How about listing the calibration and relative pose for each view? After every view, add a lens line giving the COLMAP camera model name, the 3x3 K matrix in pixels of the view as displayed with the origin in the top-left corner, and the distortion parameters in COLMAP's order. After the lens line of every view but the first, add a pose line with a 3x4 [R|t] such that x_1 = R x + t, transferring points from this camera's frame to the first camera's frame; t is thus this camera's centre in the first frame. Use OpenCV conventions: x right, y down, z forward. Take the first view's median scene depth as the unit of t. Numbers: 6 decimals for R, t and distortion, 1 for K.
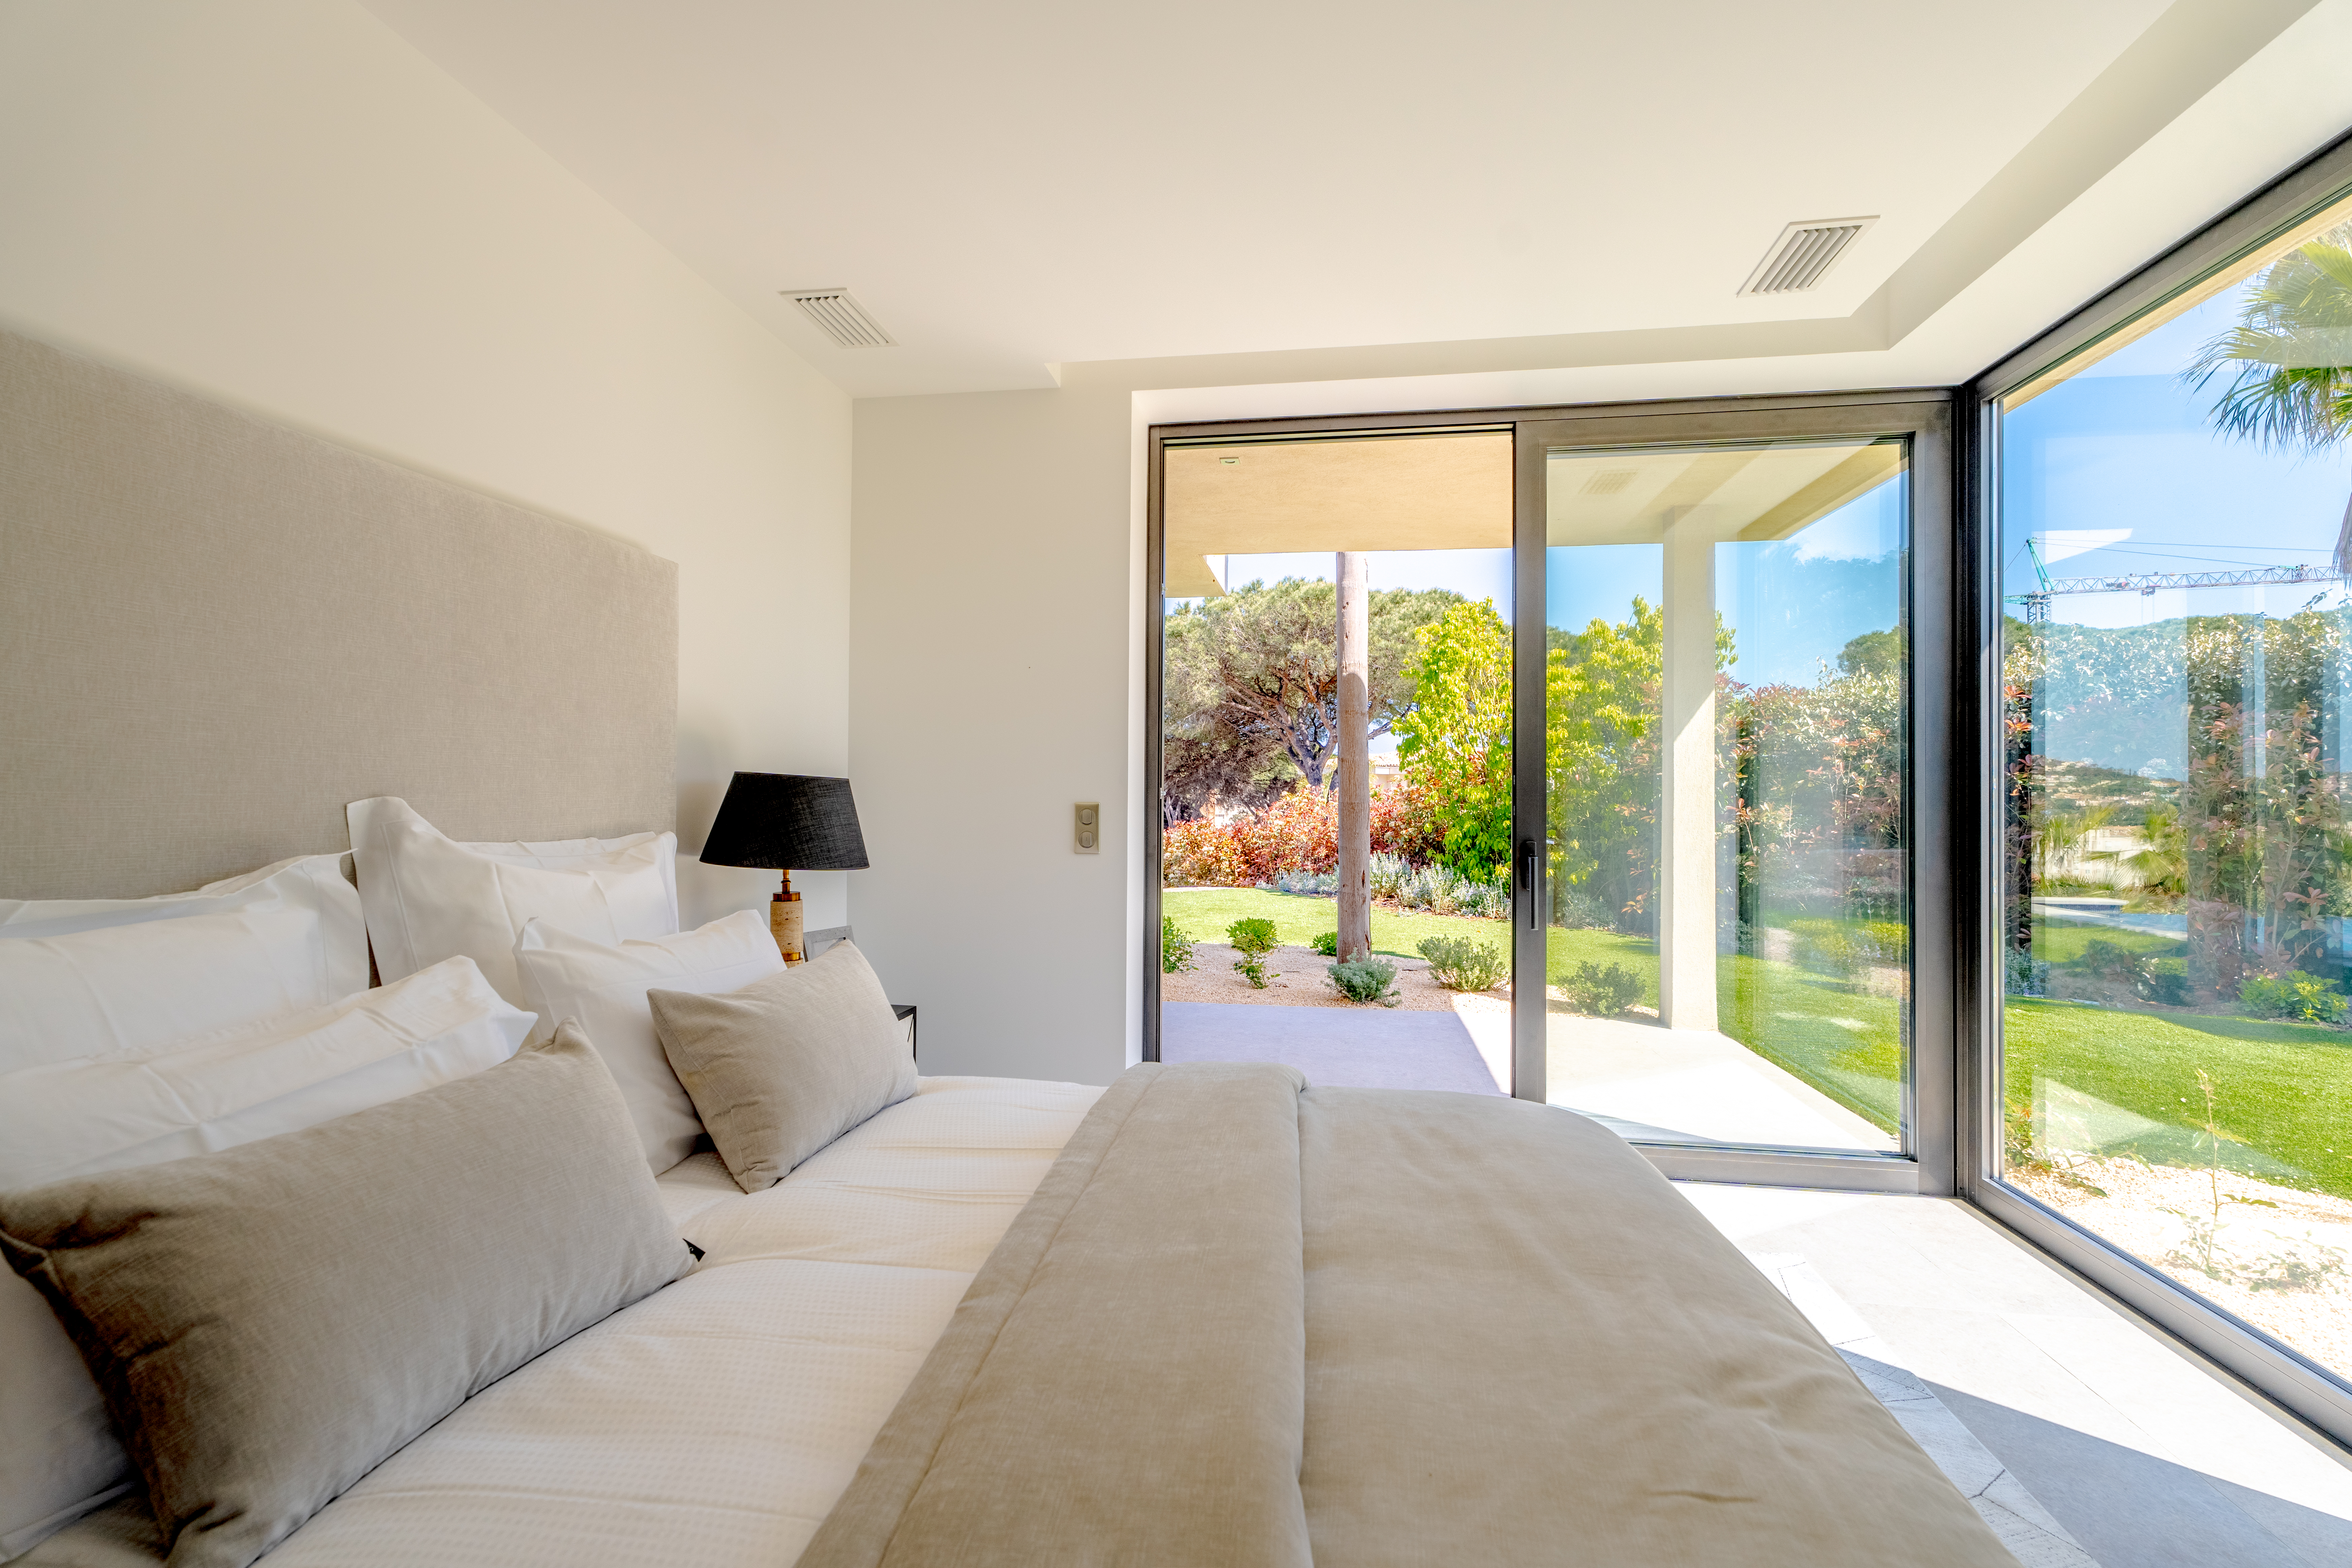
lens RADIAL K [[1058.9, 0, 1184.3], [0, 1058.9, 784.5], [0, 0, 1]] dist [-0.002090, -0.000387]
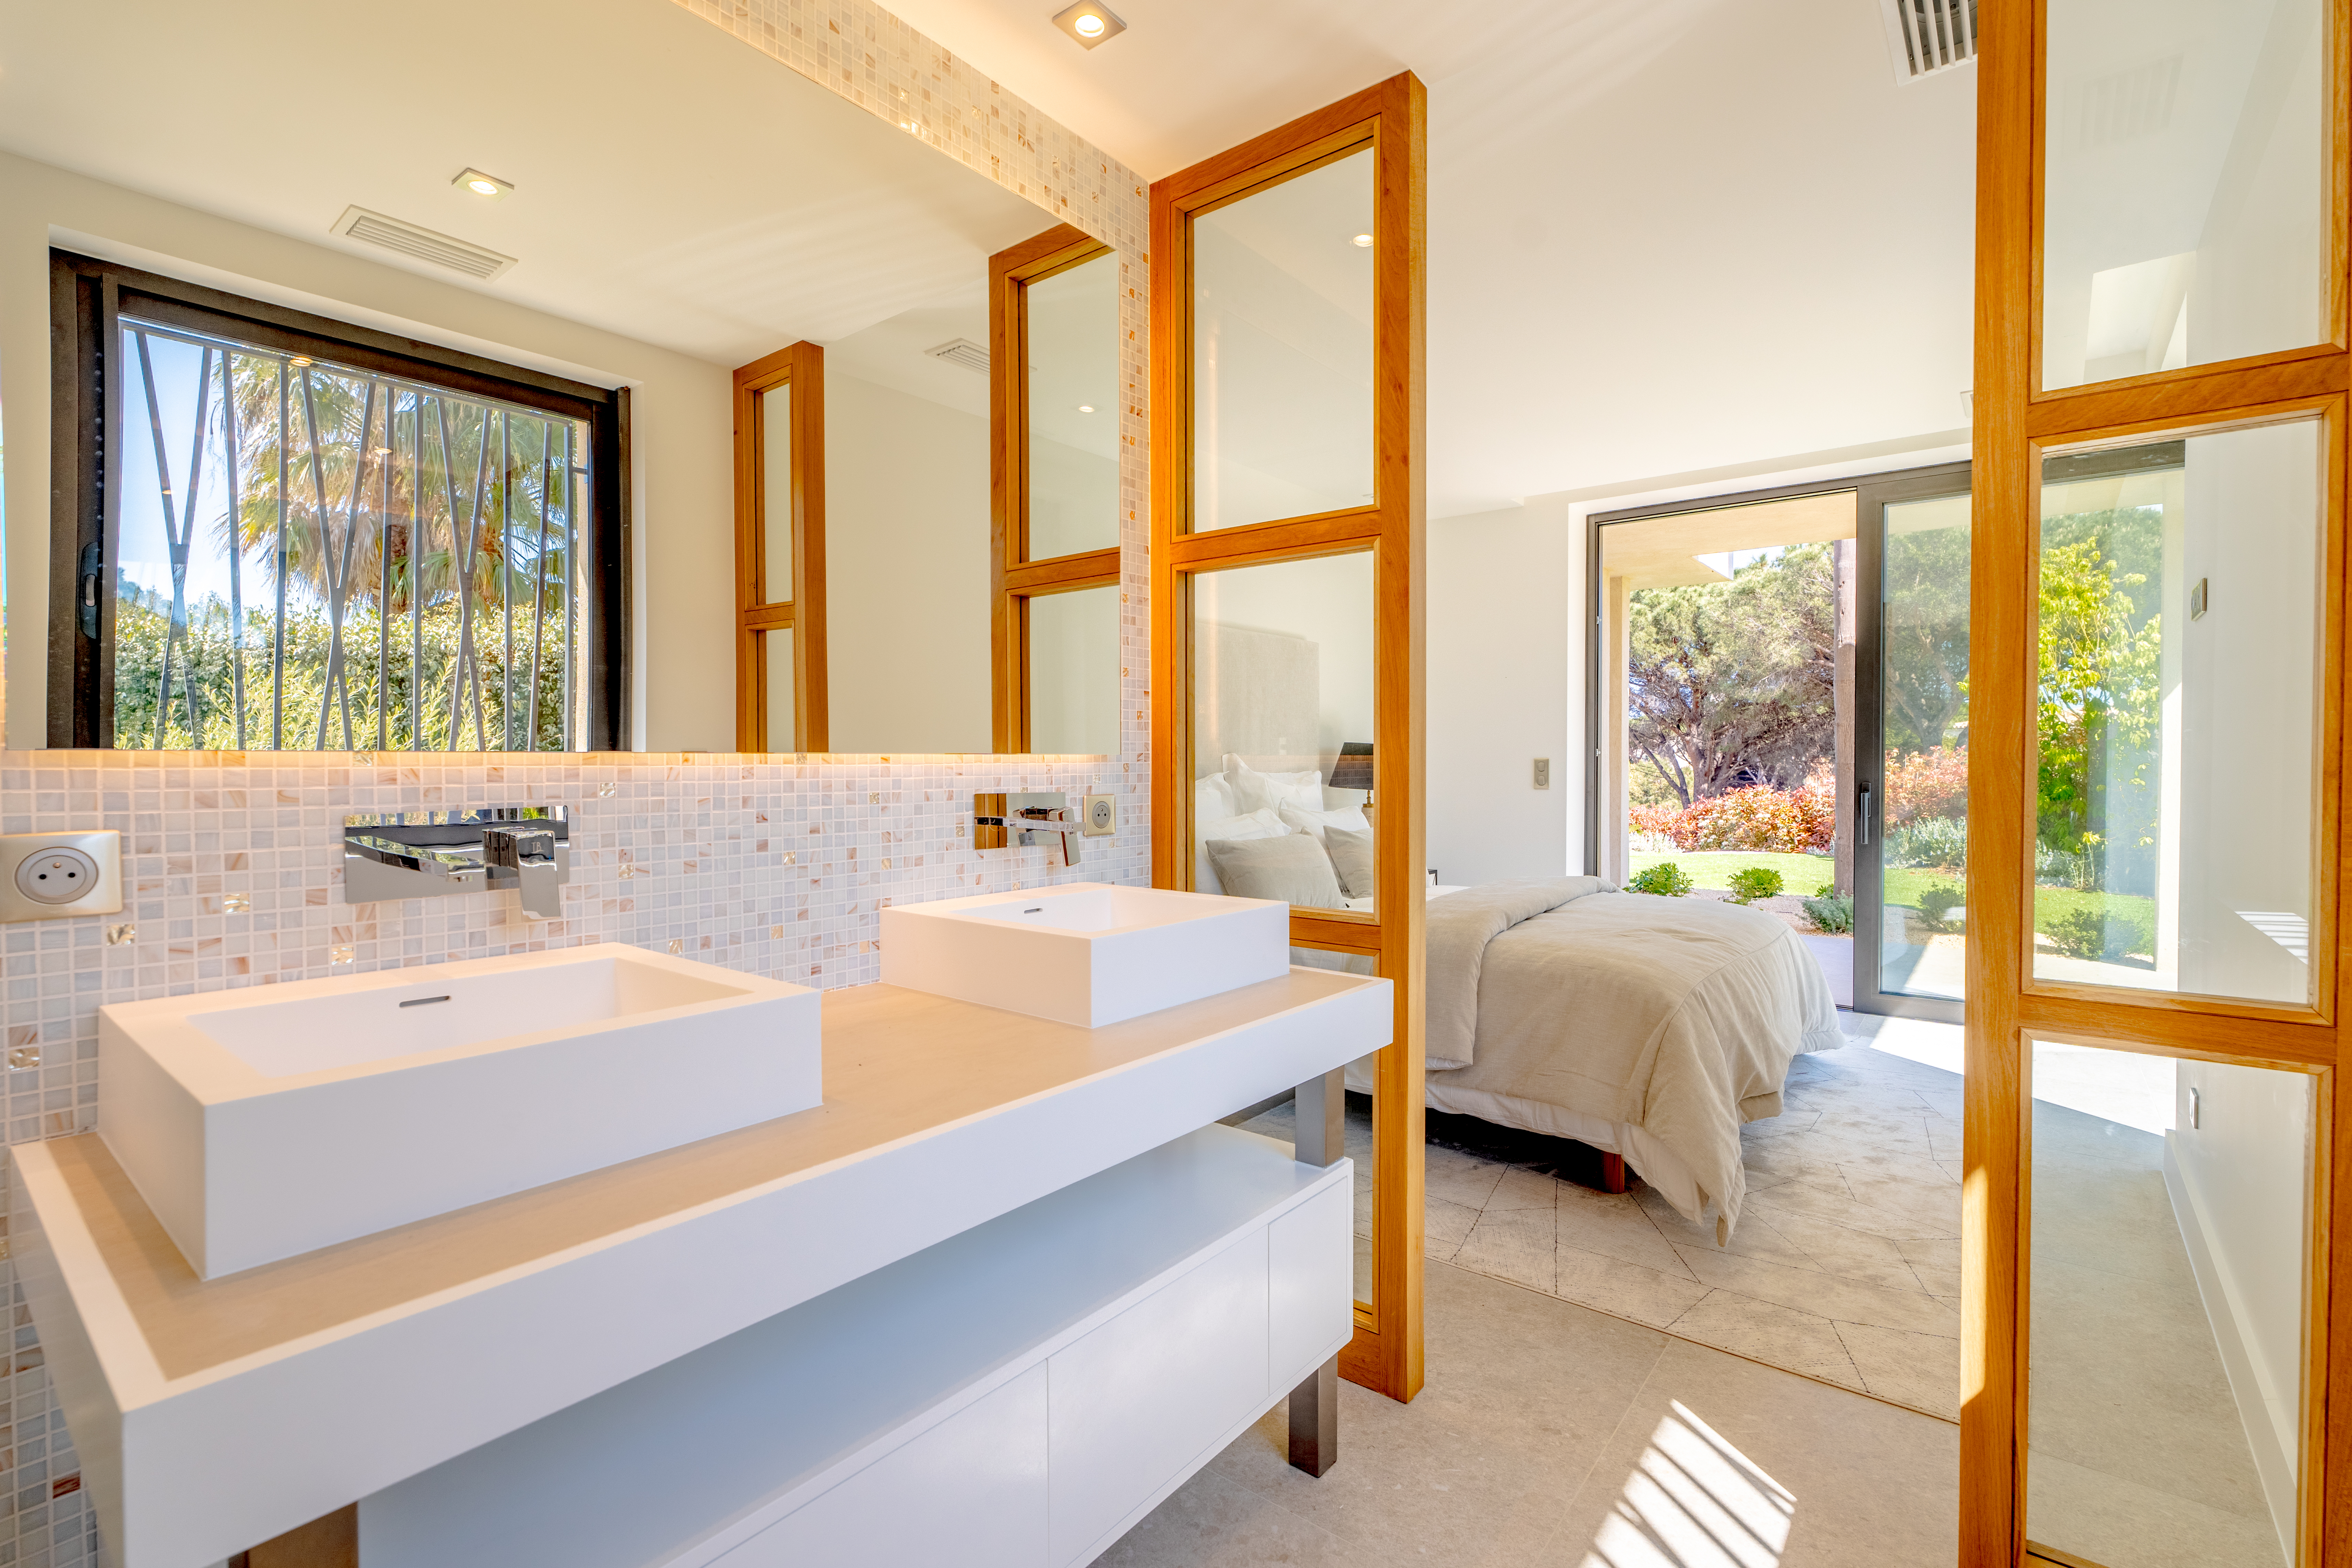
lens RADIAL K [[1058.9, 0, 1184.3], [0, 1058.9, 784.5], [0, 0, 1]] dist [-0.002090, -0.000387]
pose [[0.869484, 0.002864, -0.493953, 0.121335], [0.010526, 0.999649, 0.024325, 0.006260], [0.493849, -0.026349, 0.869148, -0.357834]]
